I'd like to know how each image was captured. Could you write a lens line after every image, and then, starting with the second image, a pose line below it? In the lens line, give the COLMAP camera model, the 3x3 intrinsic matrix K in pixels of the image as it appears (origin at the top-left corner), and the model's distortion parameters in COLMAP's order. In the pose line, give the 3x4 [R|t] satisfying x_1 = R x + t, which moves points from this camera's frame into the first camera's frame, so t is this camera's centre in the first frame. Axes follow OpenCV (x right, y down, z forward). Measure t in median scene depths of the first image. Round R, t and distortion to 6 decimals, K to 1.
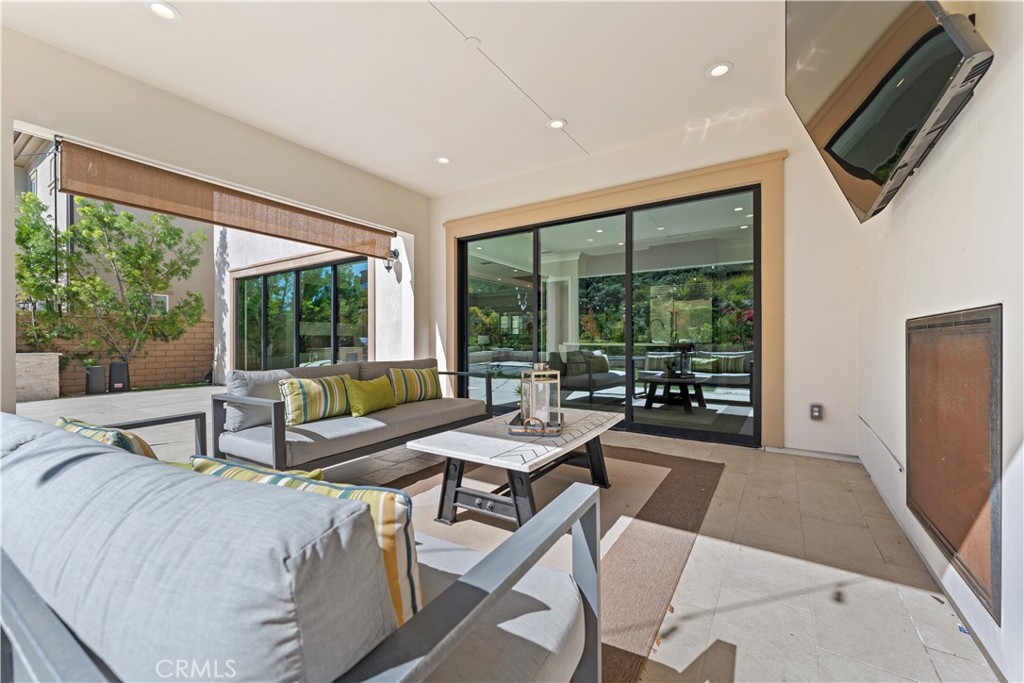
lens RADIAL K [[411.3, 0, 505.1], [0, 411.3, 342.8], [0, 0, 1]] dist [0.000633, 0.000274]
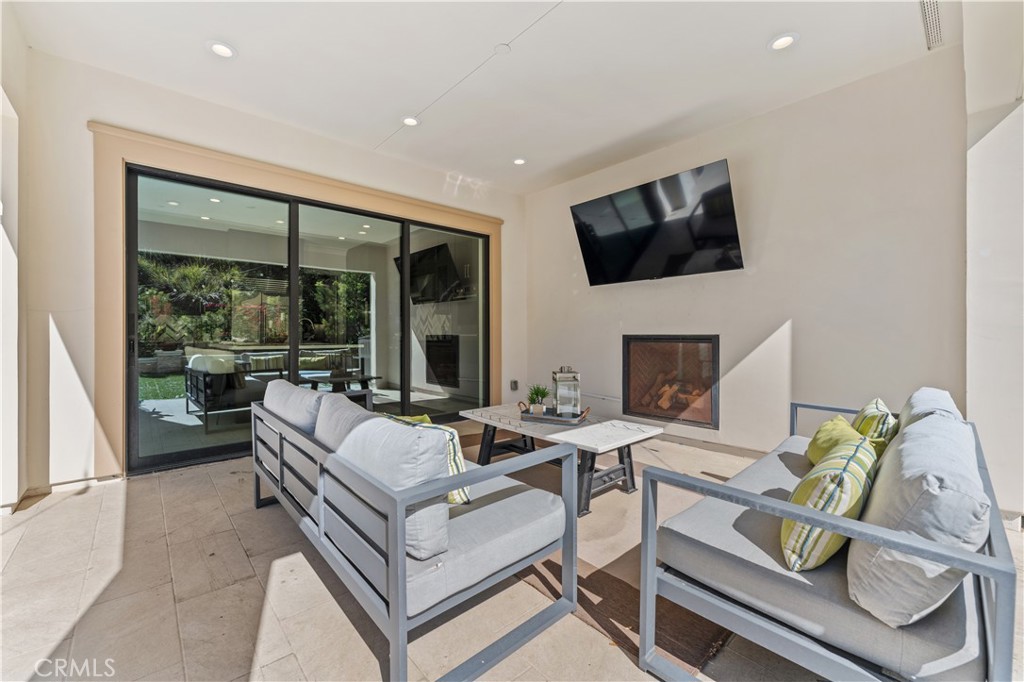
lens RADIAL K [[411.3, 0, 502.9], [0, 411.3, 335.7], [0, 0, 1]] dist [0.000633, 0.000274]
pose [[0.270193, 0.000721, 0.962806, -0.511318], [0.003050, 0.999994, -0.001605, -0.016908], [-0.962801, 0.003370, 0.270189, 0.356621]]
